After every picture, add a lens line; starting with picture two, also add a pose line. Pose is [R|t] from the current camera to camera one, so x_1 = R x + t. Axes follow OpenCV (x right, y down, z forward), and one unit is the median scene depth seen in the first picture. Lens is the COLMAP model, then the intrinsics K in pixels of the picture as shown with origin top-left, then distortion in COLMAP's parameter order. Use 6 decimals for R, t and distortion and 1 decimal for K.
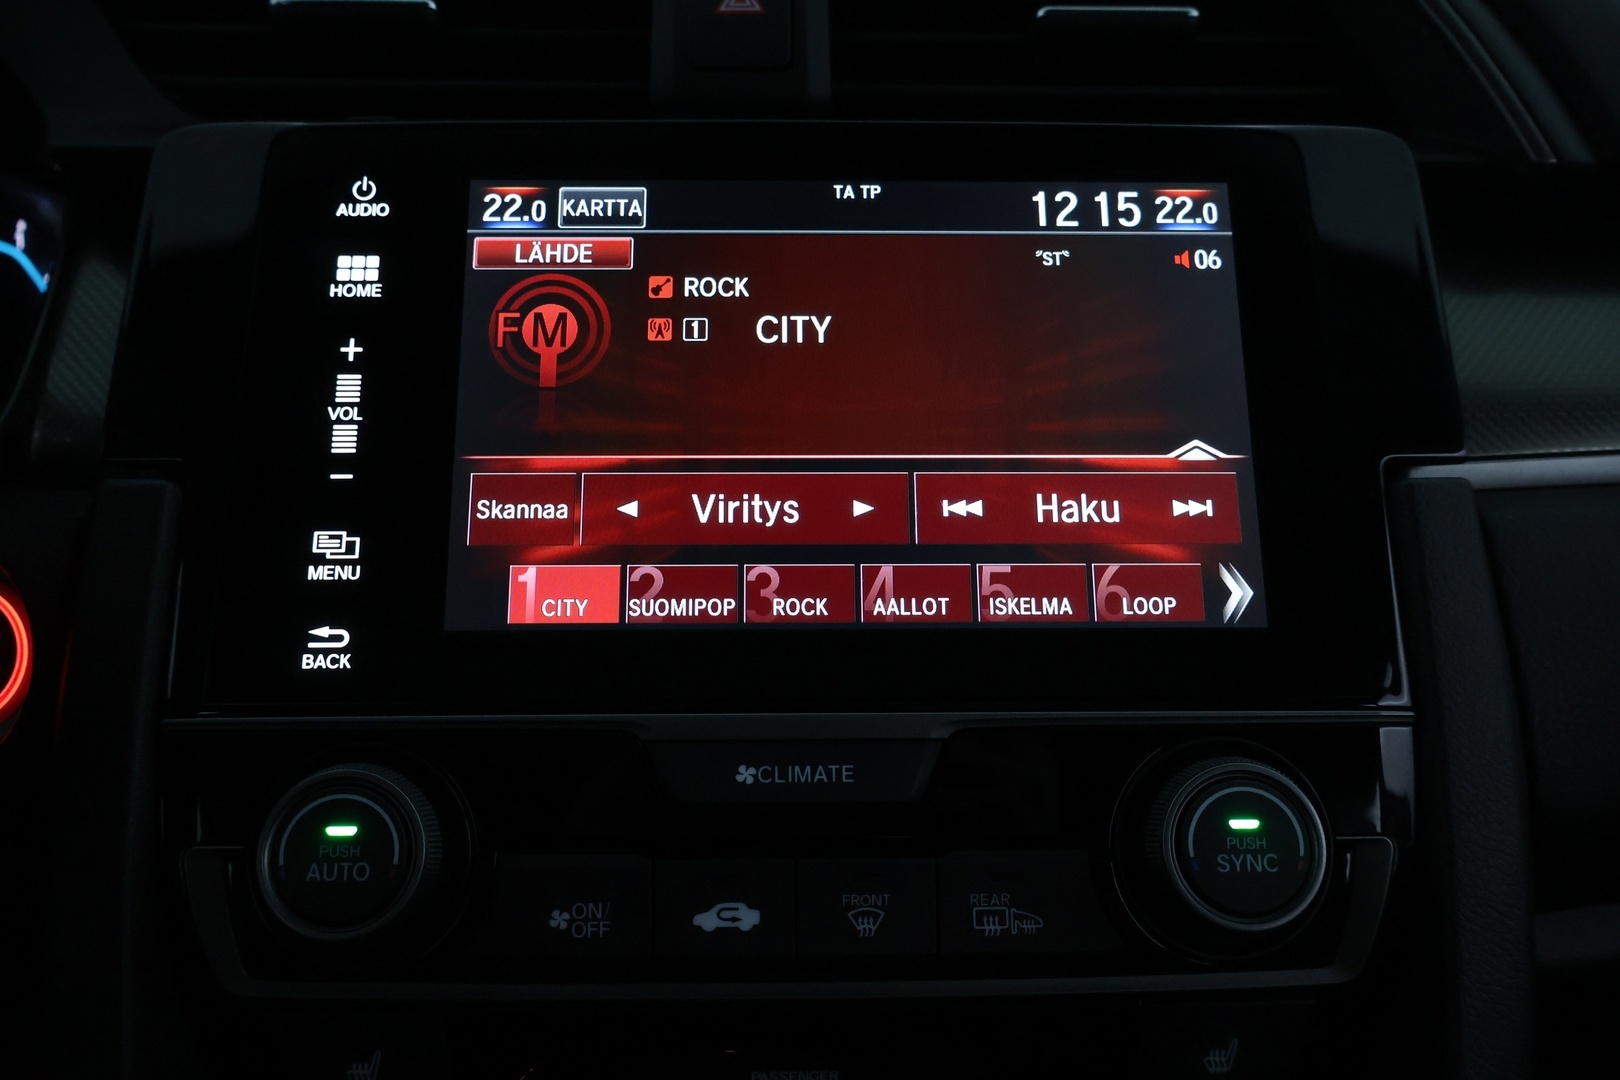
lens RADIAL K [[1347.2, 0, 810.0], [0, 1347.2, 540.0], [0, 0, 1]] dist [-0.012093, 0.015919]
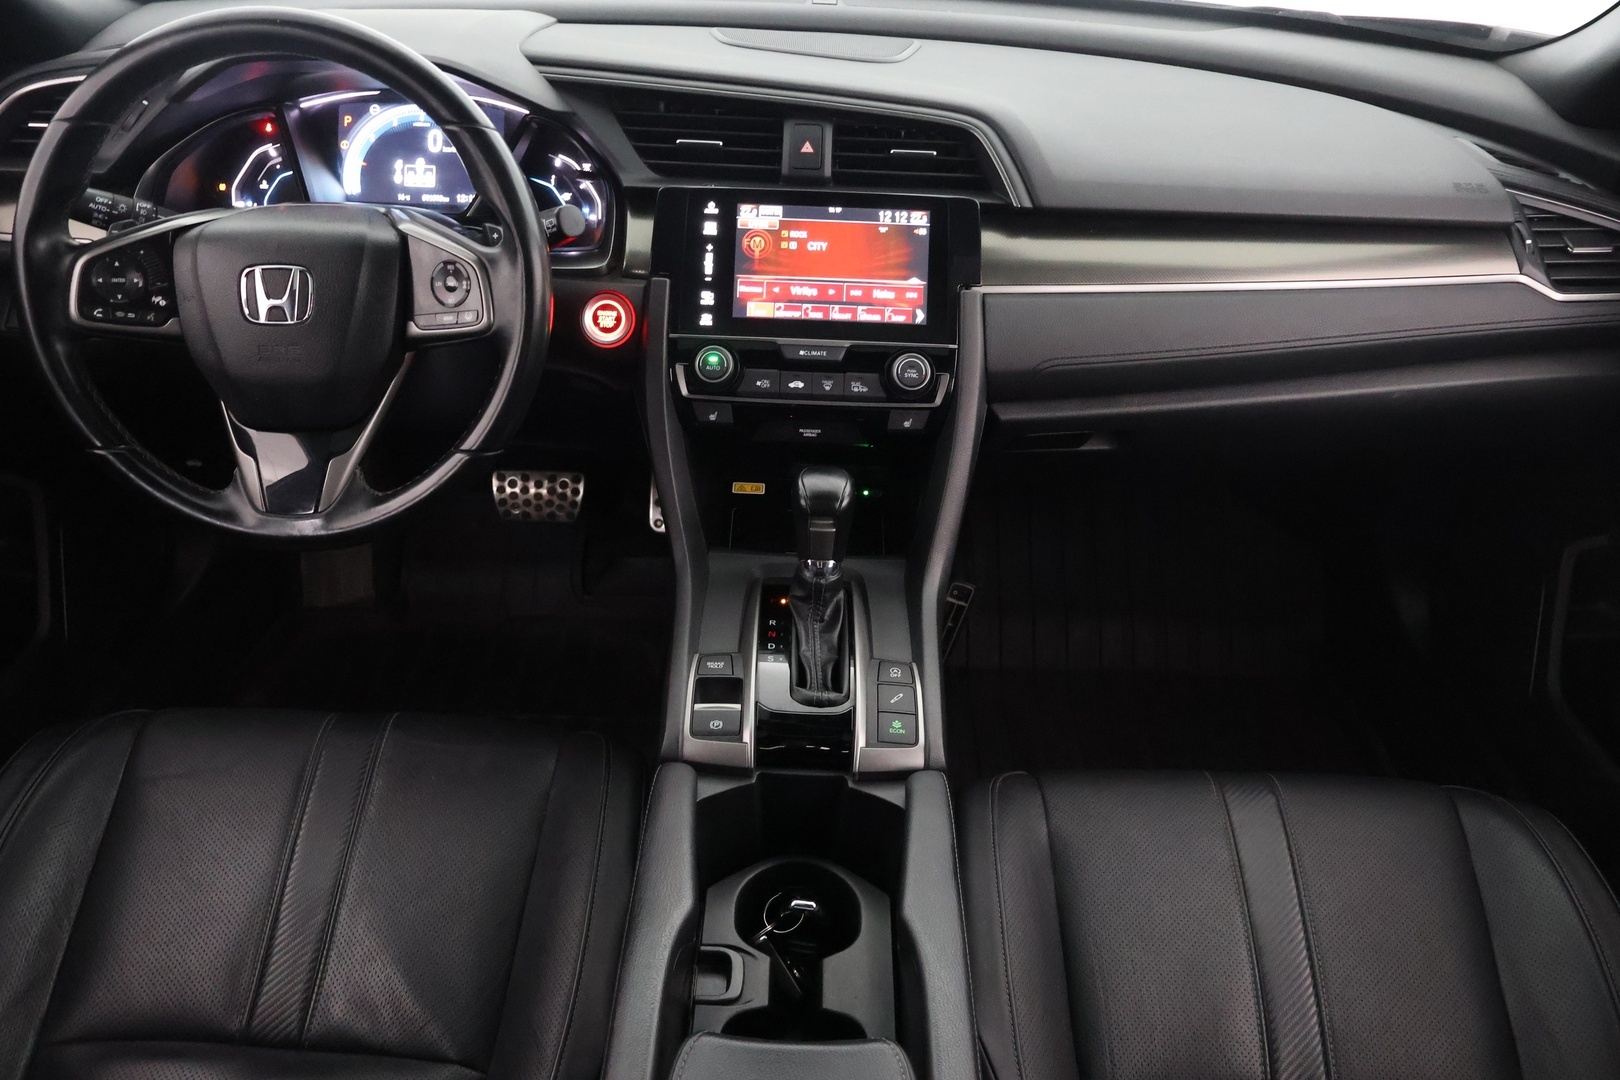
lens RADIAL K [[1347.2, 0, 810.0], [0, 1347.2, 540.0], [0, 0, 1]] dist [-0.012093, 0.015919]
pose [[0.998758, 0.045767, -0.019707, 0.087869], [-0.041567, 0.983330, 0.177017, -0.003444], [0.027480, -0.175978, 0.984010, -3.213502]]
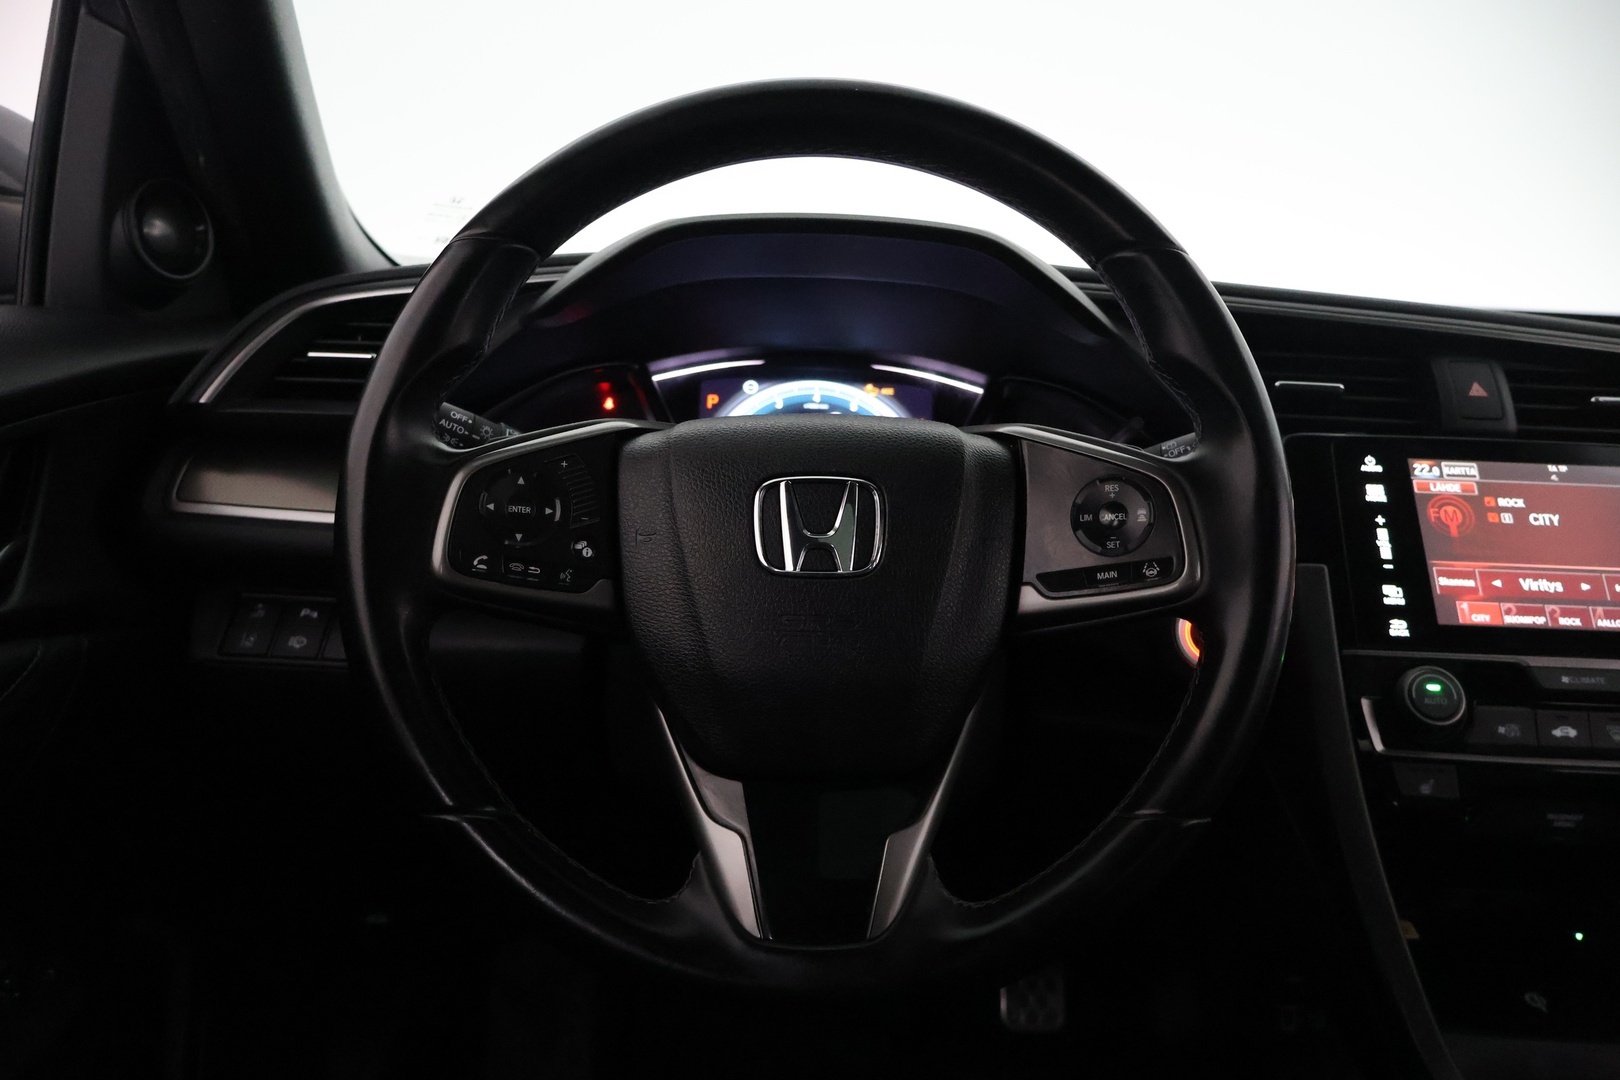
lens RADIAL K [[1347.2, 0, 810.0], [0, 1347.2, 540.0], [0, 0, 1]] dist [-0.012093, 0.015919]
pose [[0.999235, 0.037390, -0.011425, -1.418959], [-0.038928, 0.978608, -0.202019, 0.467001], [0.003627, 0.202309, 0.979315, -1.551011]]
